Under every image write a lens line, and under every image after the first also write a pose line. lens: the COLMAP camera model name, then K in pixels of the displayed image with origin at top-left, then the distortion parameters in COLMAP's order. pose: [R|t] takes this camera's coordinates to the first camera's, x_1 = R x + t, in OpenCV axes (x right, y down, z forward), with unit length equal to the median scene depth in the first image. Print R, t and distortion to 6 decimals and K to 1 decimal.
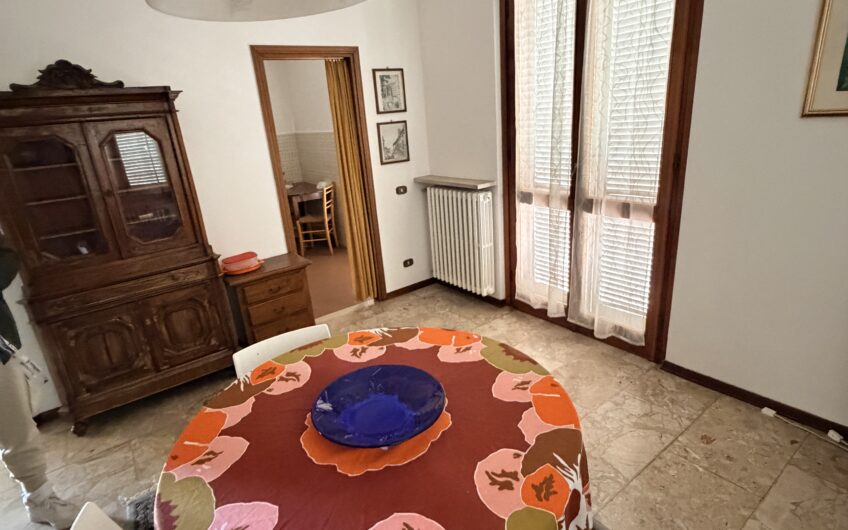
lens RADIAL K [[448.9, 0, 424.0], [0, 448.9, 265.0], [0, 0, 1]] dist [0.000257, 0.000045]
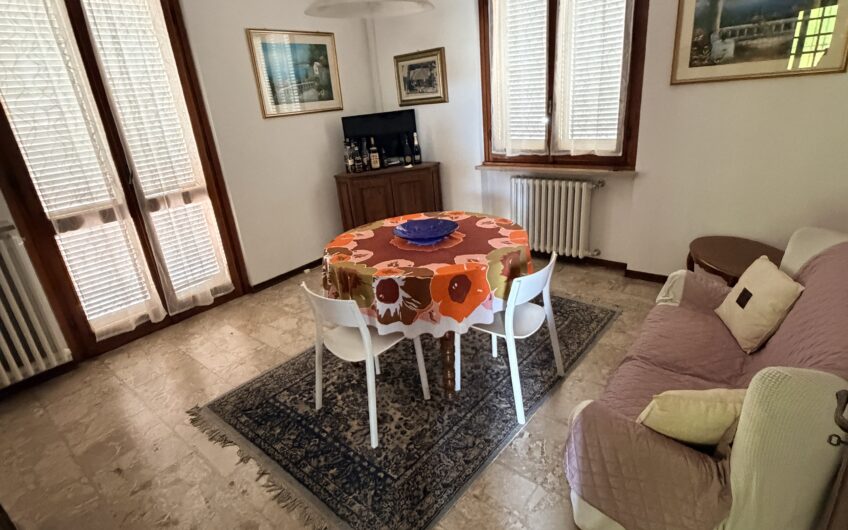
lens RADIAL K [[448.9, 0, 424.0], [0, 448.9, 265.0], [0, 0, 1]] dist [0.000257, 0.000045]
pose [[-0.217124, -0.265086, 0.939461, -1.005484], [0.412148, 0.847532, 0.334400, -0.113710], [-0.884868, 0.459803, -0.074765, 0.616360]]
